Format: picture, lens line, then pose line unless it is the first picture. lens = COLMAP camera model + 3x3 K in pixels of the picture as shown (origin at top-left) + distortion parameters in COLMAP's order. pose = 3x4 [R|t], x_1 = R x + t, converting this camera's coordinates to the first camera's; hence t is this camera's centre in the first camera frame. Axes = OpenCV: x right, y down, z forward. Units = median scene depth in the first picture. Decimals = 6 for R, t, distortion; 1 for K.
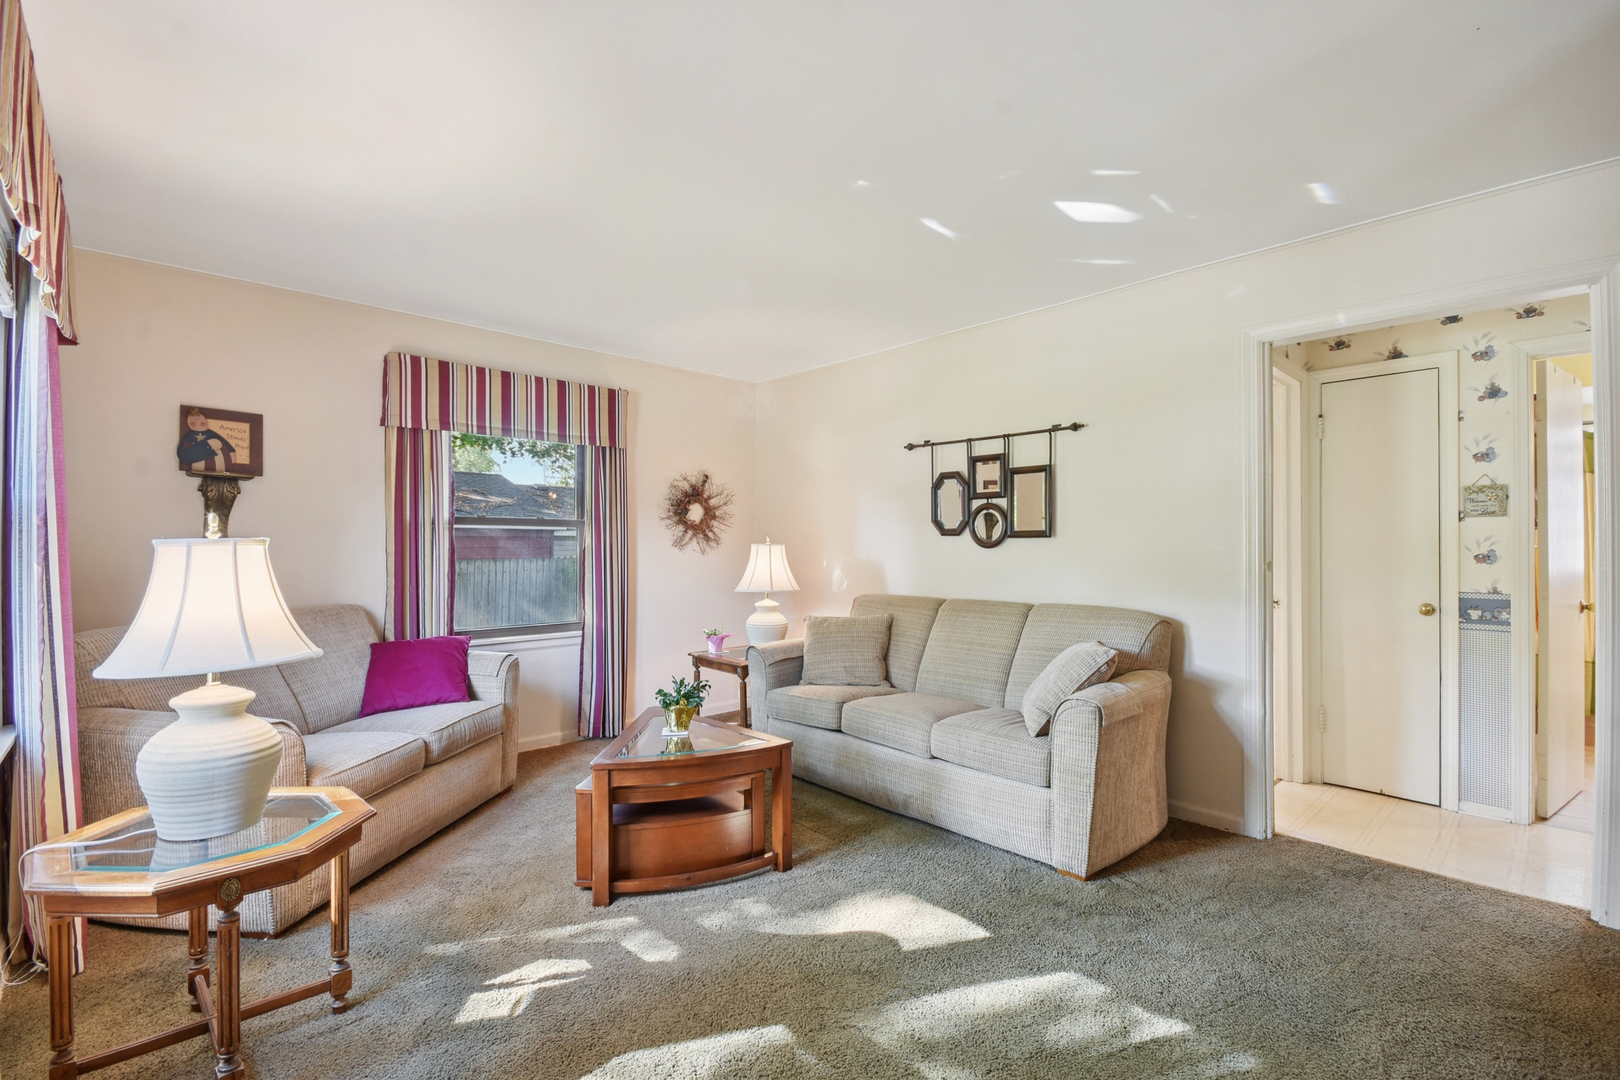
lens RADIAL K [[712.9, 0, 810.0], [0, 712.9, 540.0], [0, 0, 1]] dist [-0.014598, -0.000025]
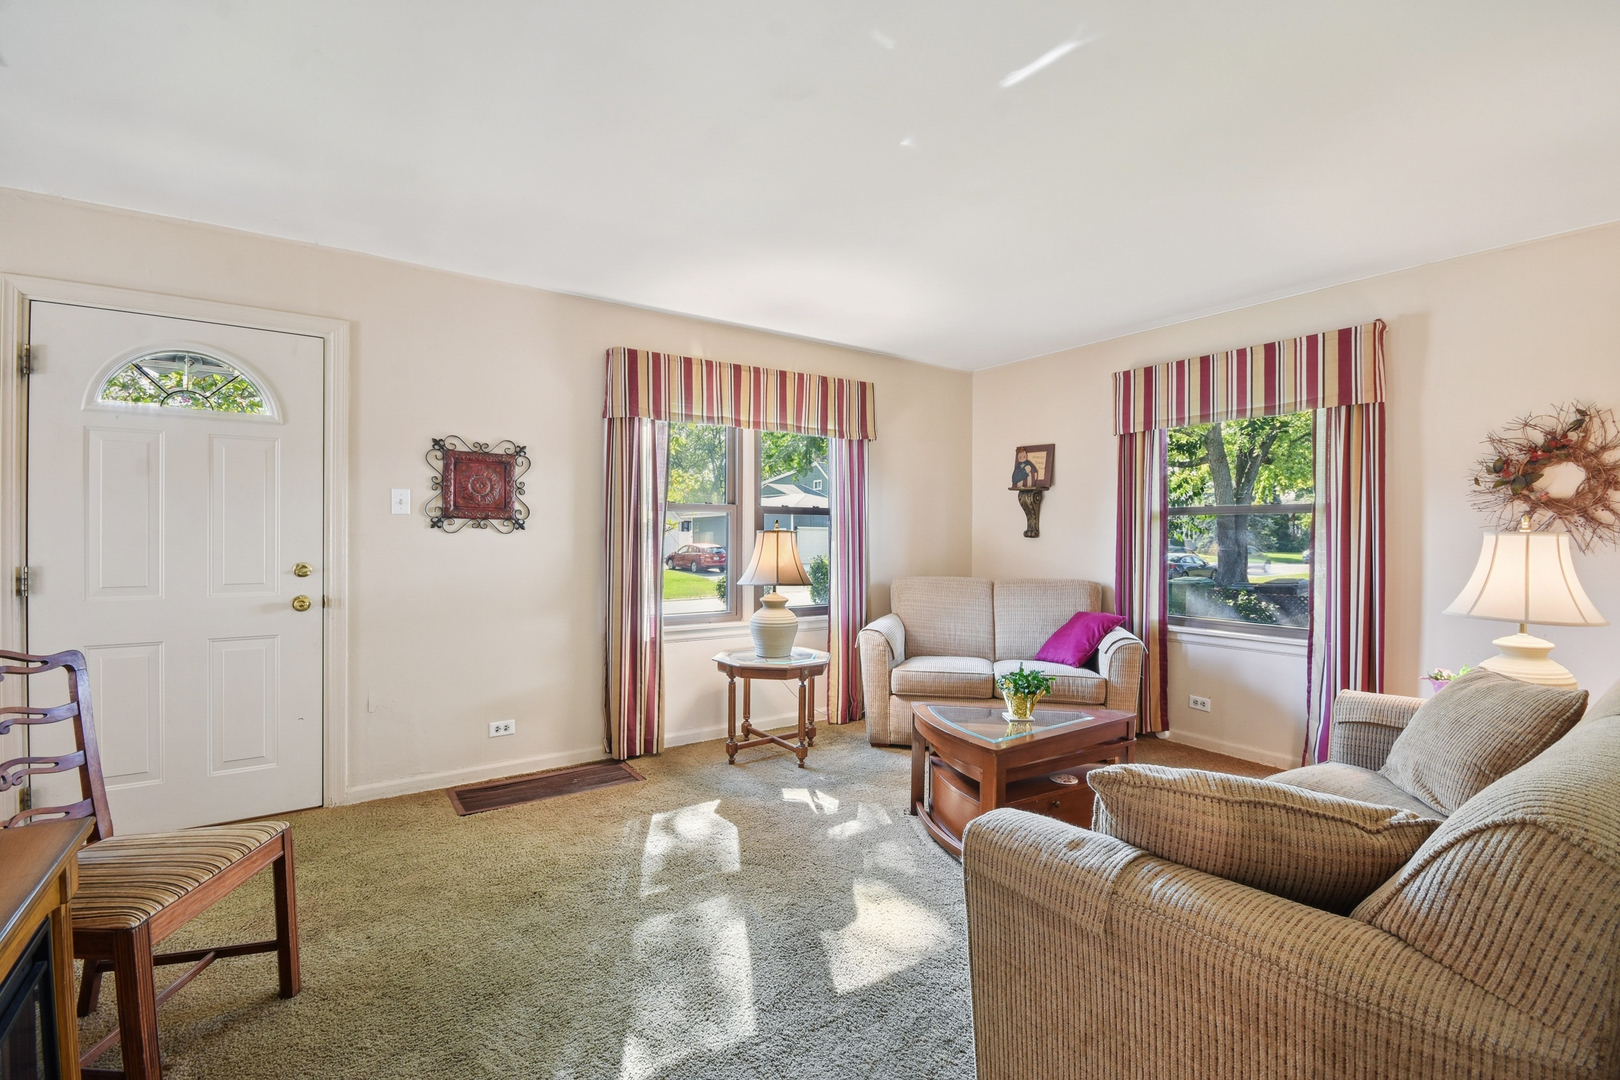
lens RADIAL K [[712.1, 0, 810.0], [0, 712.1, 540.0], [0, 0, 1]] dist [-0.046258, -0.000101]
pose [[-0.156991, 0.007511, -0.987572, 0.561668], [0.007077, 0.999954, 0.006480, 0.004344], [0.987575, -0.005972, -0.157037, 0.572970]]
